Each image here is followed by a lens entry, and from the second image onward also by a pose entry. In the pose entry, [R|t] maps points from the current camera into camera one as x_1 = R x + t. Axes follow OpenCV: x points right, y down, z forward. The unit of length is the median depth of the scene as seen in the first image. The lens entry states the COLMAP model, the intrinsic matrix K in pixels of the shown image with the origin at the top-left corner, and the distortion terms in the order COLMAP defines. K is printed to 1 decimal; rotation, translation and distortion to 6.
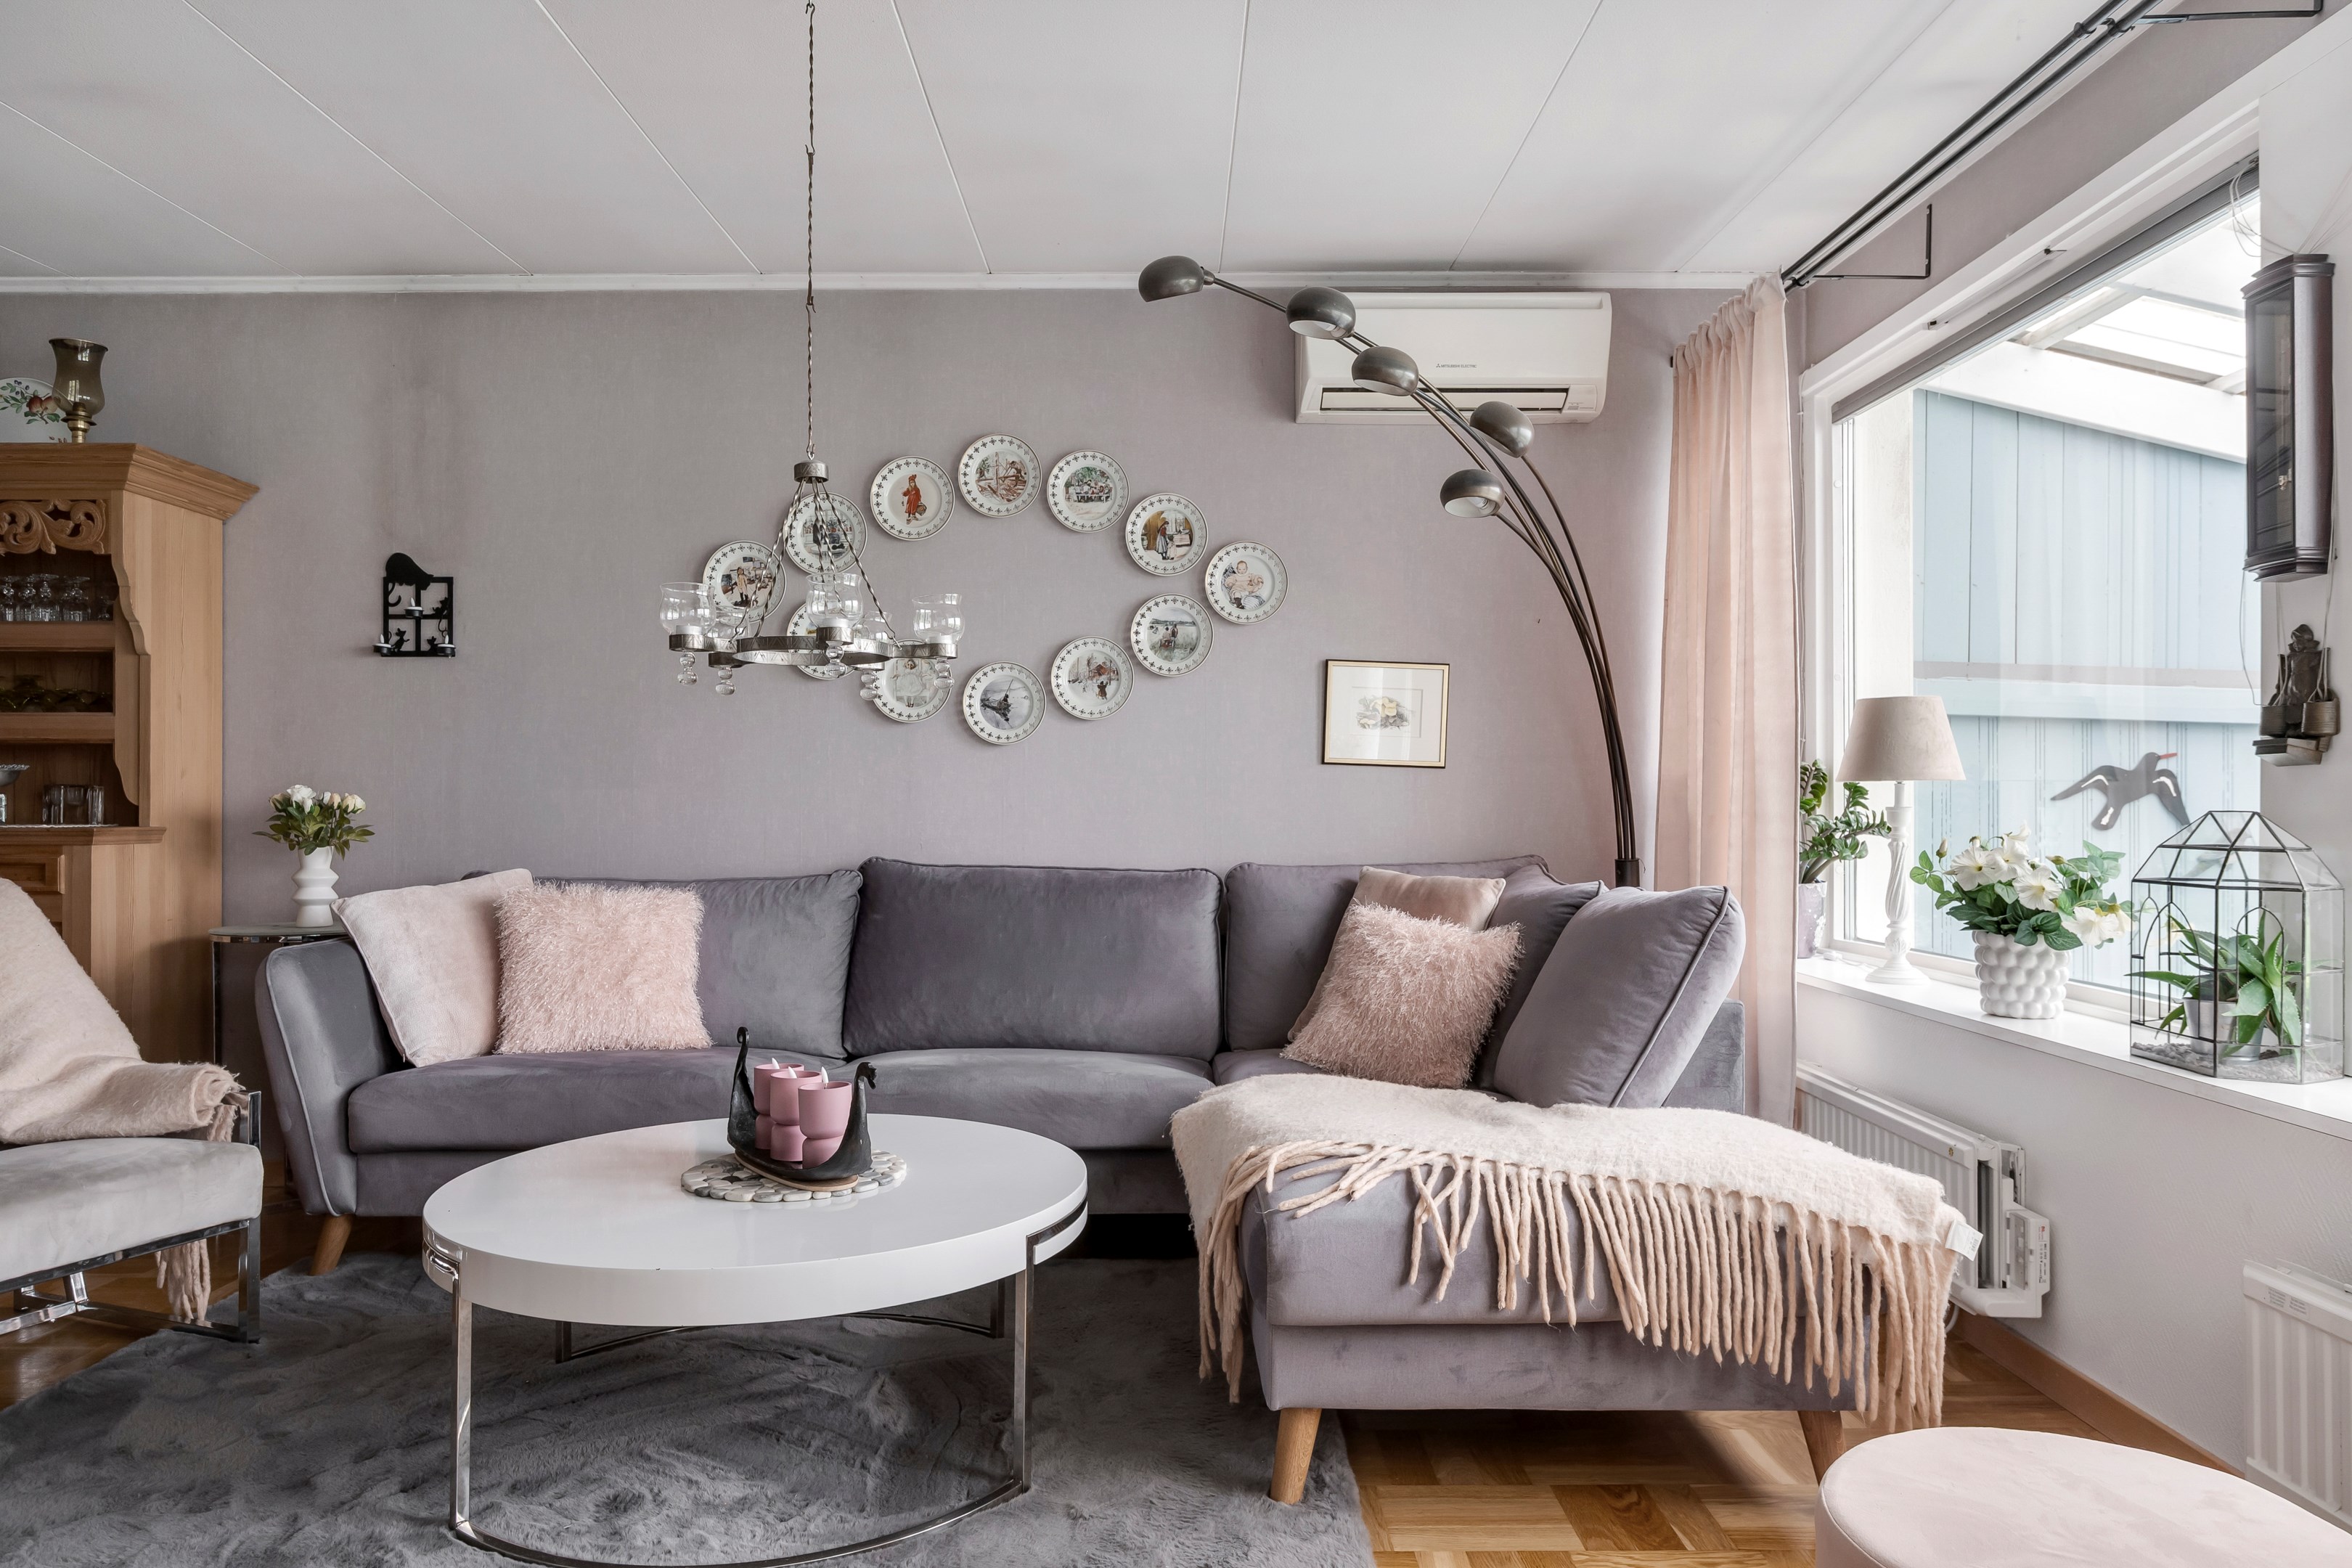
lens RADIAL K [[1630.8, 0, 1151.2], [0, 1630.8, 784.3], [0, 0, 1]] dist [0.013175, 0.000859]
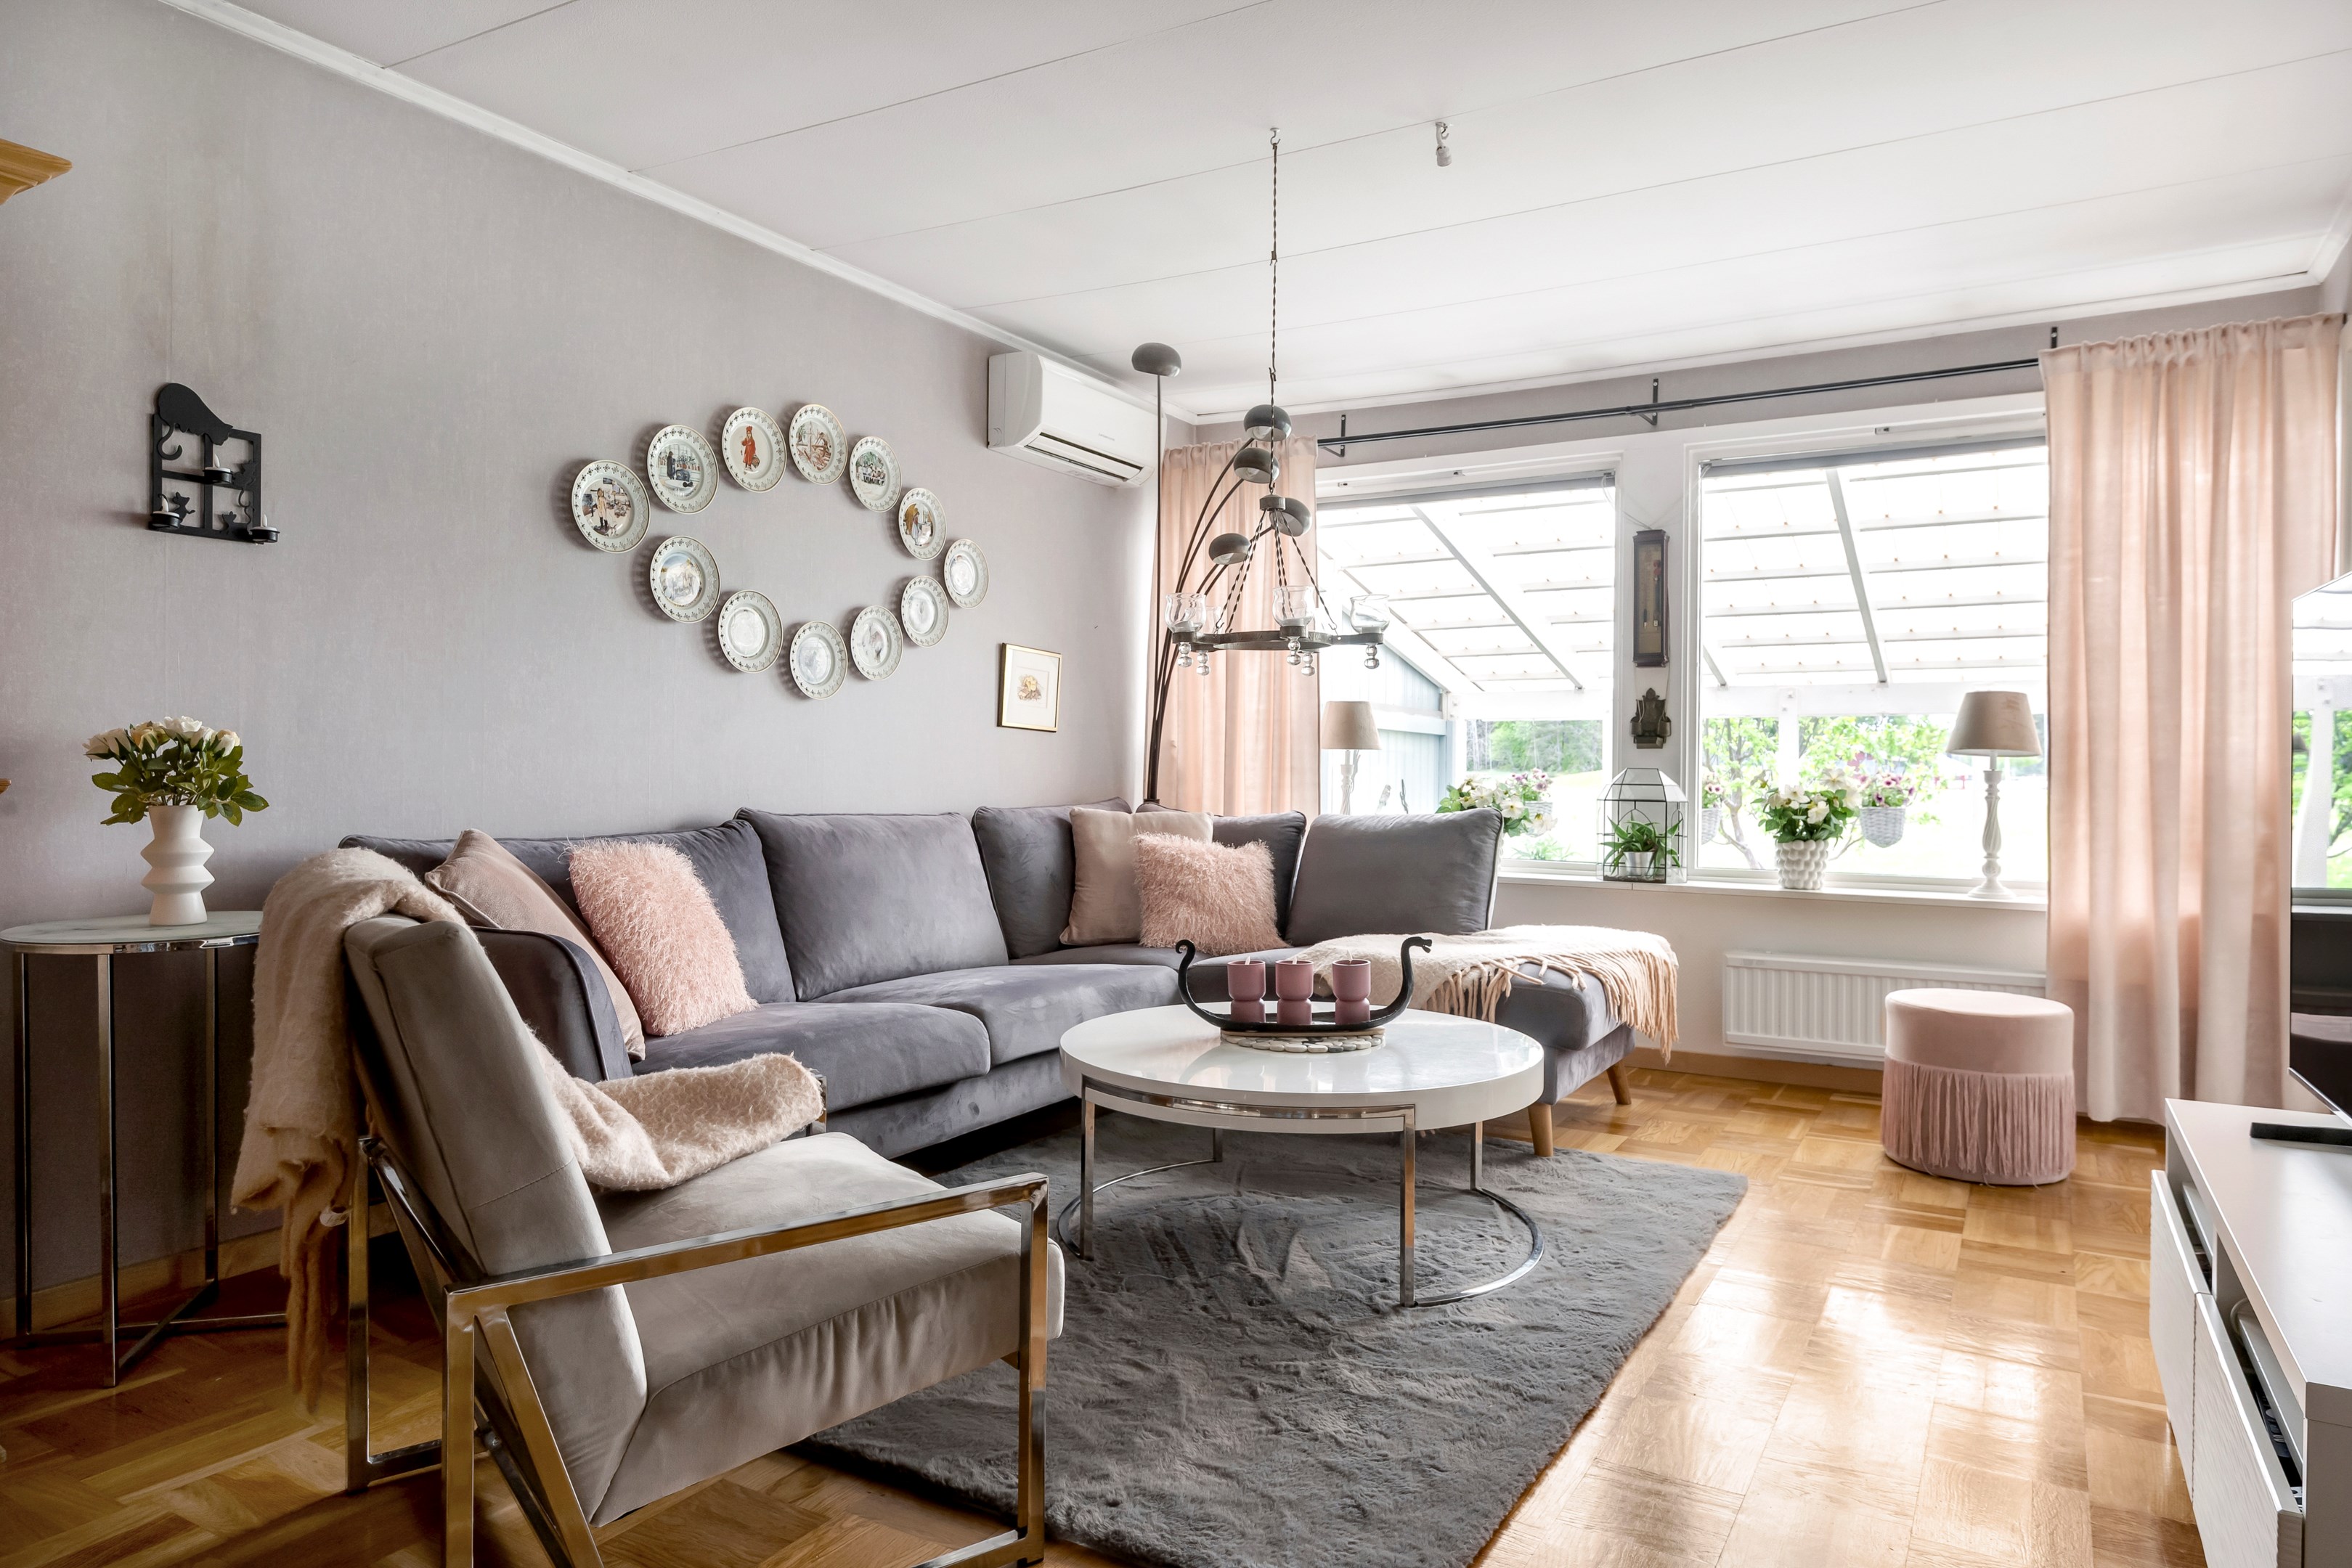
lens RADIAL K [[1451.3, 0, 1181.9], [0, 1451.3, 775.0], [0, 0, 1]] dist [0.005600, -0.010474]
pose [[0.503828, 0.000698, 0.863804, -0.784935], [-0.024417, 0.999612, 0.013434, 0.006387], [-0.863459, -0.027860, 0.503650, 0.316956]]
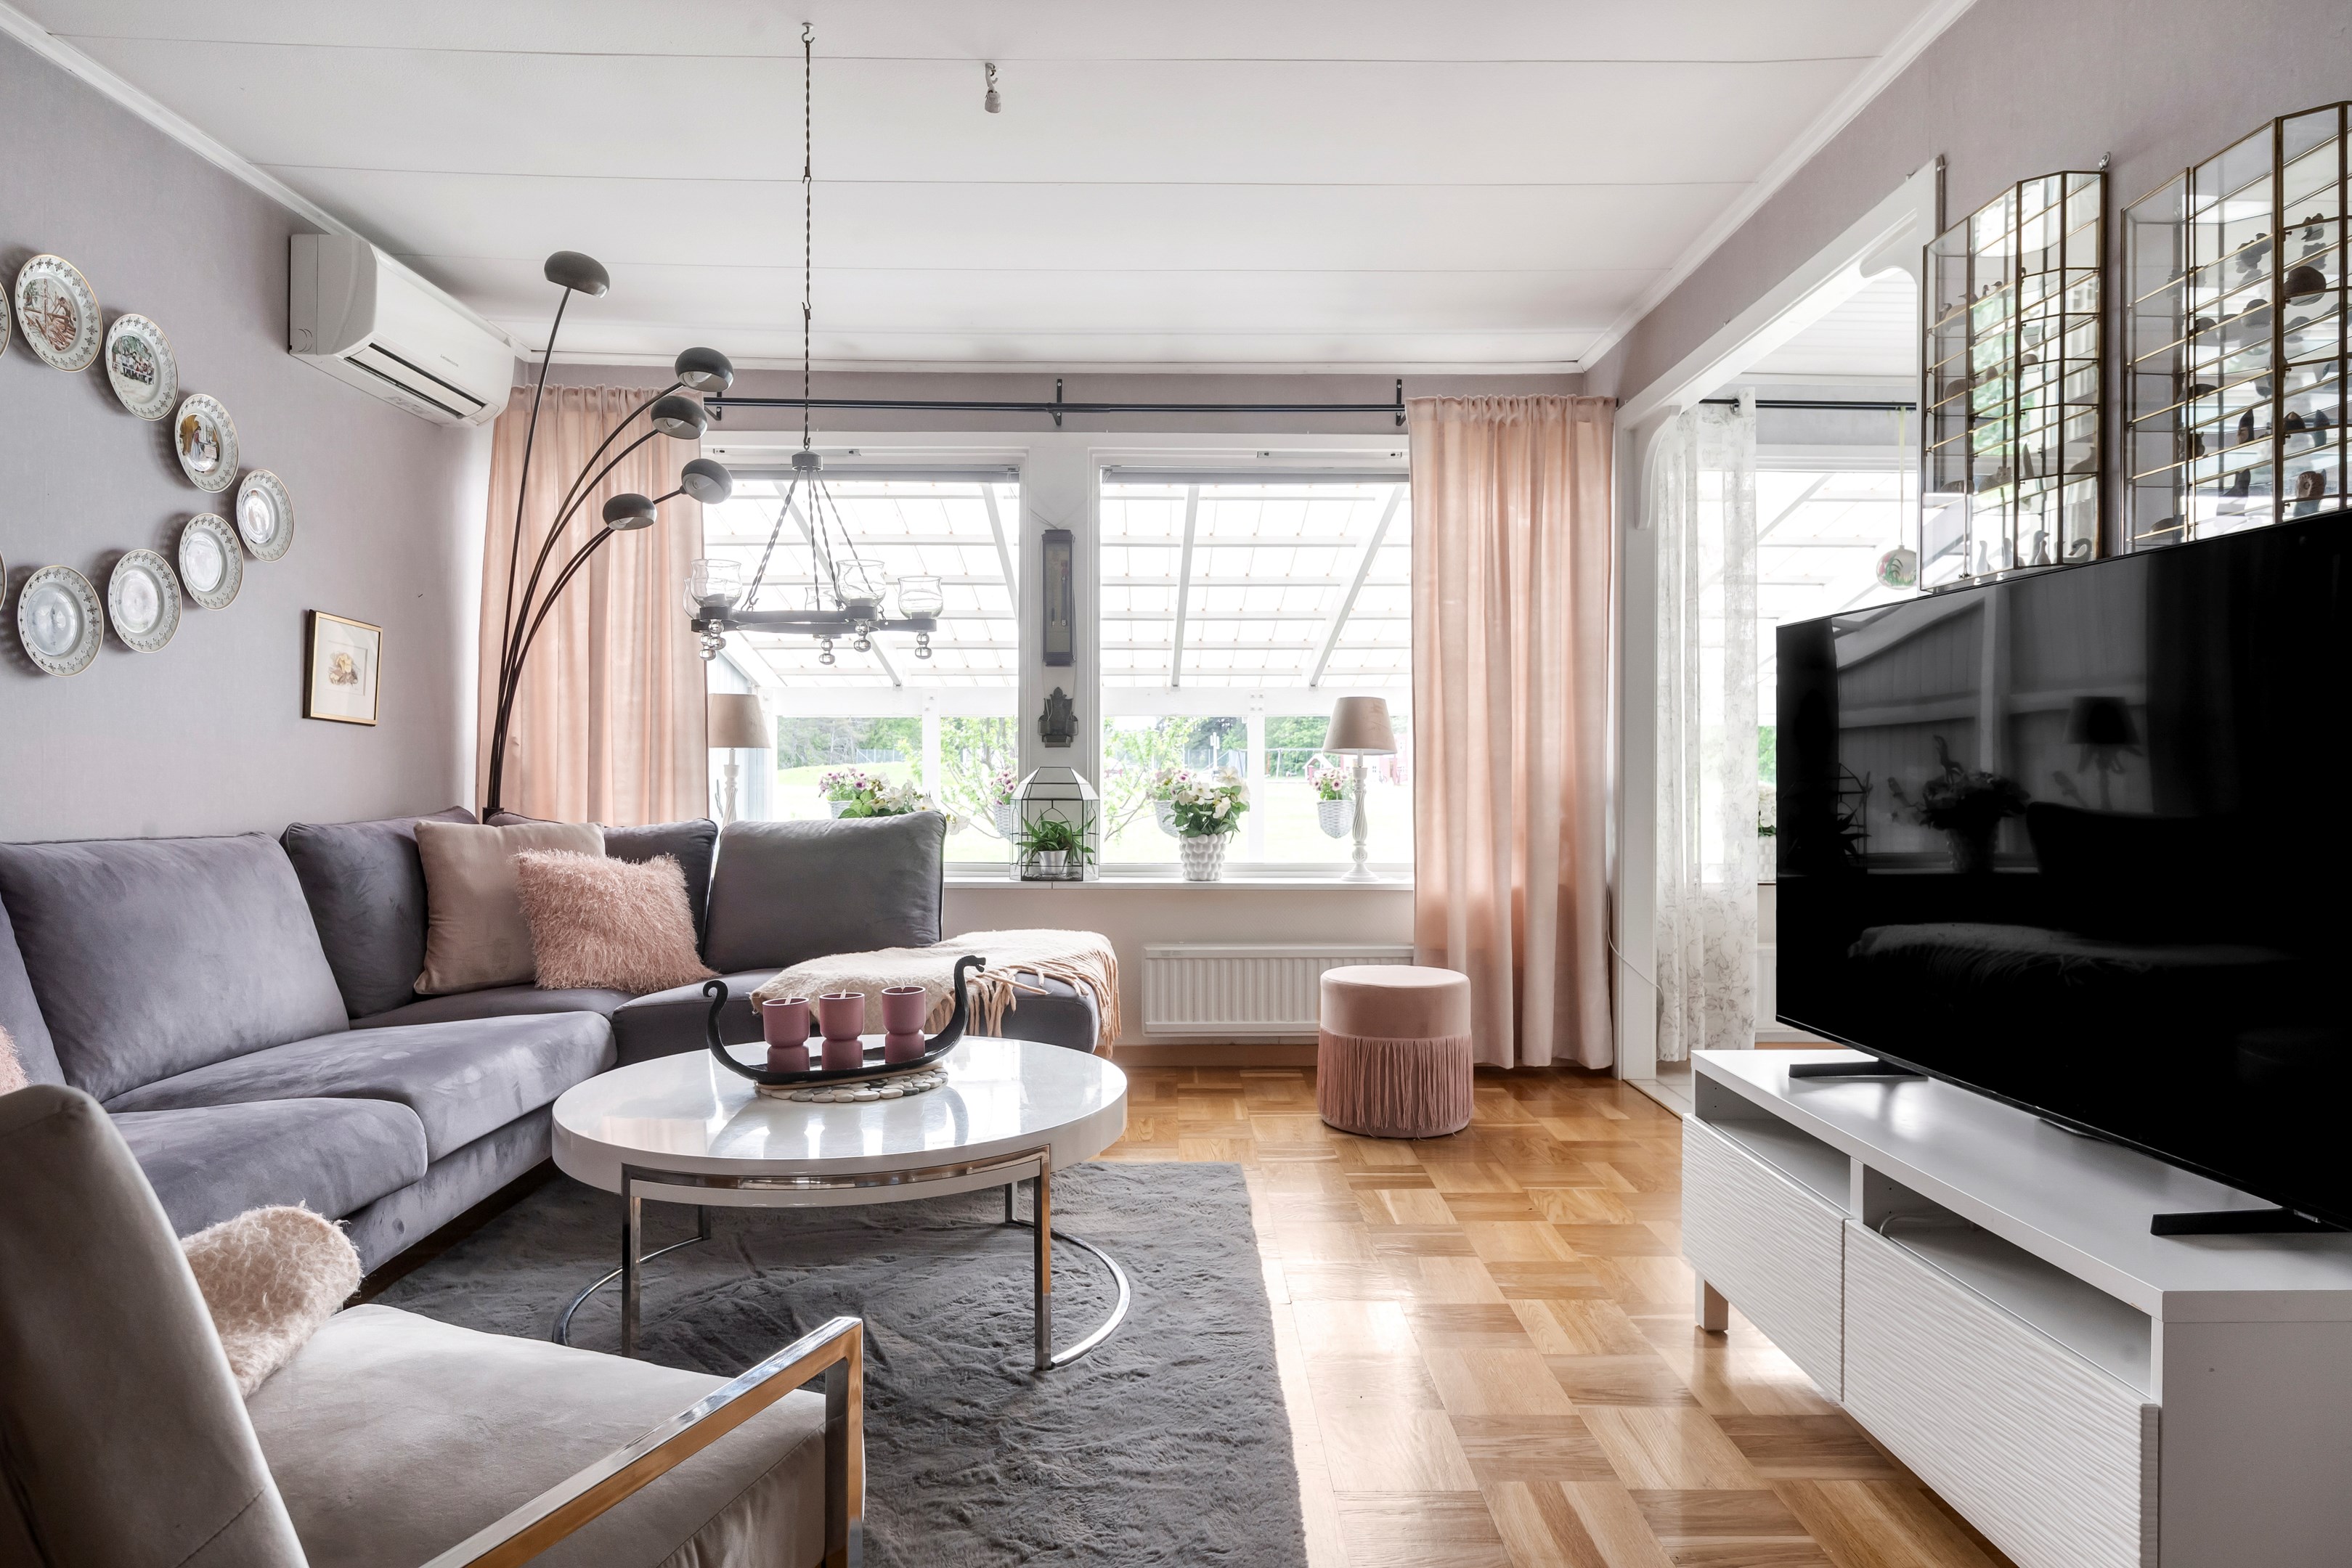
lens RADIAL K [[1451.3, 0, 1188.2], [0, 1451.3, 771.6], [0, 0, 1]] dist [0.005600, -0.010474]
pose [[-0.018324, -0.001432, 0.999831, -0.759609], [-0.019836, 0.999803, 0.001069, 0.007950], [-0.999635, -0.019813, -0.018349, 0.494804]]
